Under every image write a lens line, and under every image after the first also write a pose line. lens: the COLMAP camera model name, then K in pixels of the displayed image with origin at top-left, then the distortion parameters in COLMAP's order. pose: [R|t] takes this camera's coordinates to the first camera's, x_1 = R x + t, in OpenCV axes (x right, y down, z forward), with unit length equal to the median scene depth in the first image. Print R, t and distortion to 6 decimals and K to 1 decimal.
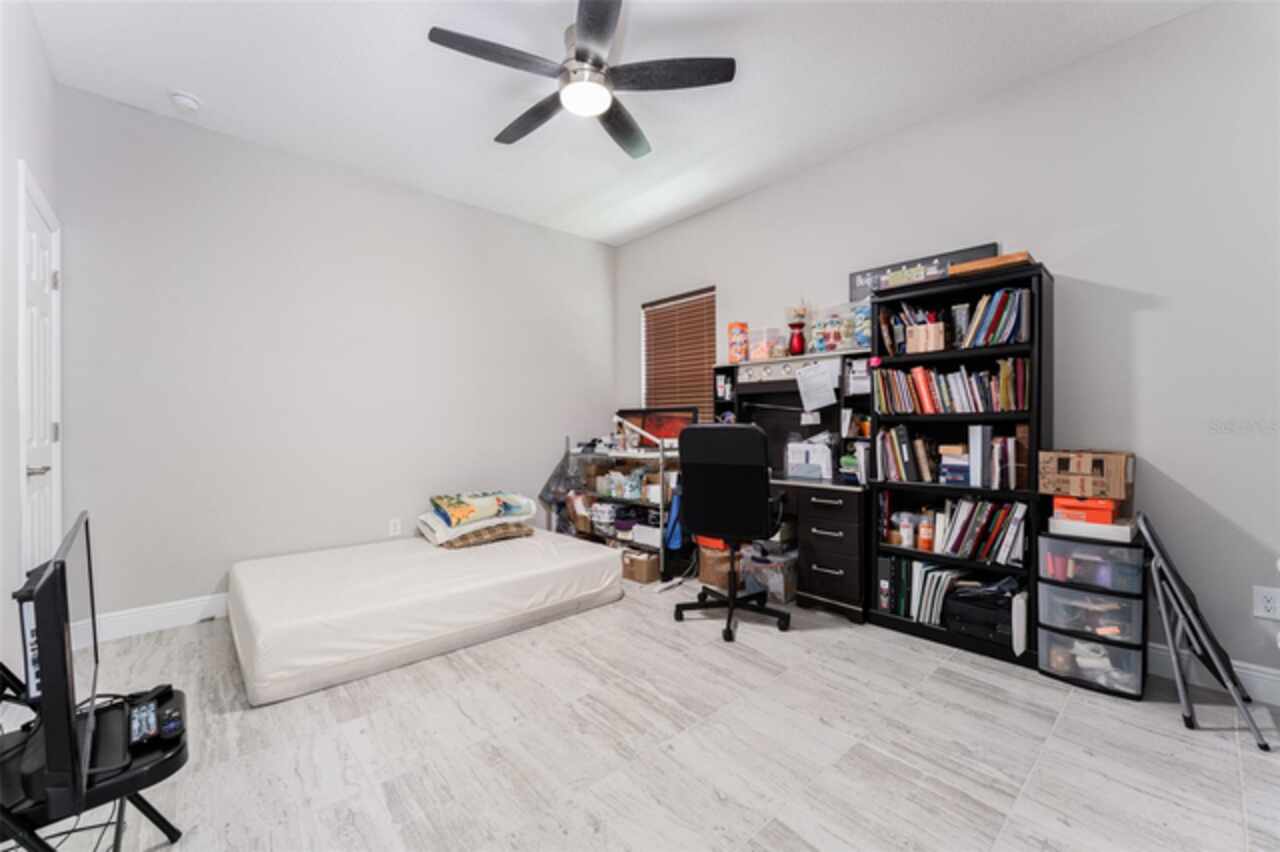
lens RADIAL K [[522.0, 0, 634.5], [0, 522.0, 425.9], [0, 0, 1]] dist [-0.001134, -0.000010]
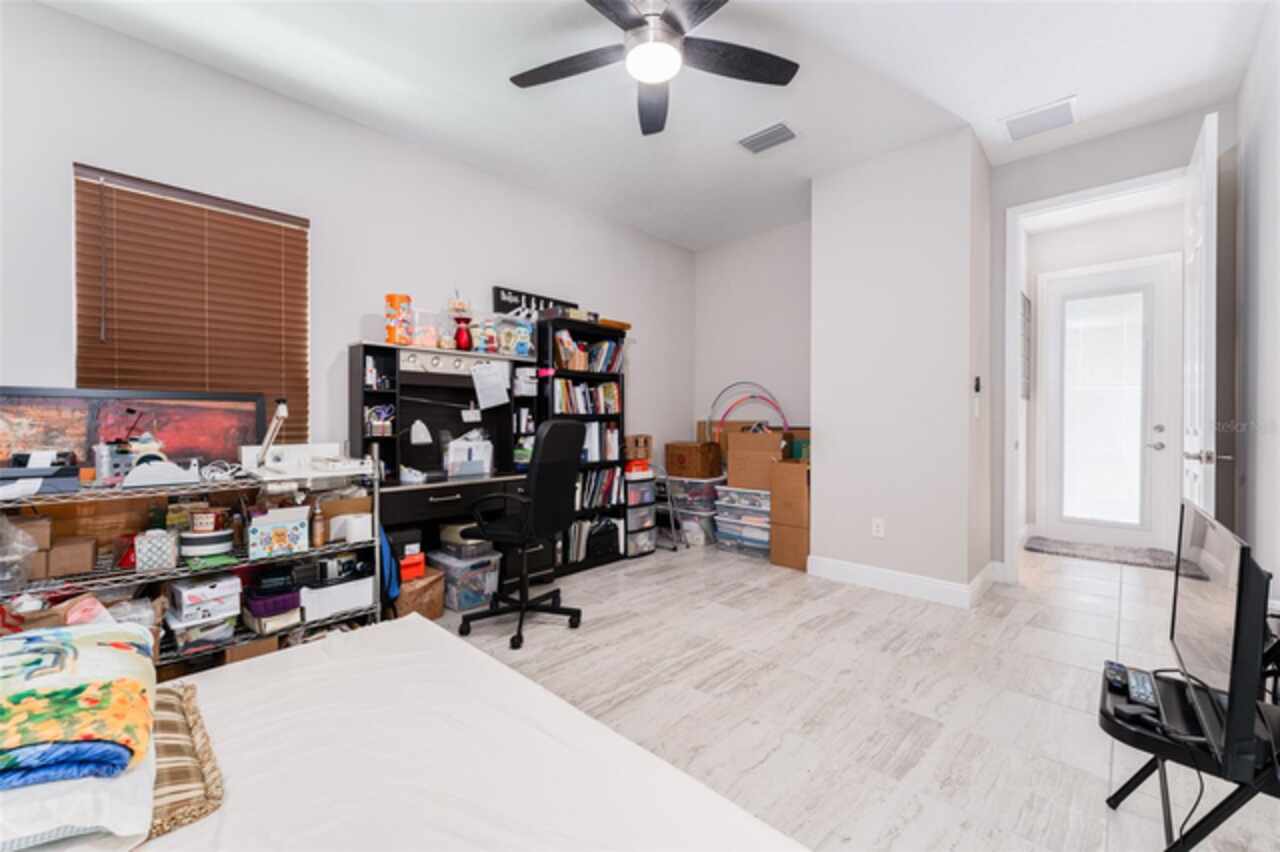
lens RADIAL K [[522.0, 0, 634.5], [0, 522.0, 425.9], [0, 0, 1]] dist [-0.001134, -0.000010]
pose [[-0.091164, -0.006767, 0.995813, -0.936451], [0.004347, 0.999965, 0.007193, -0.000567], [-0.995826, 0.004984, -0.091132, 1.045117]]
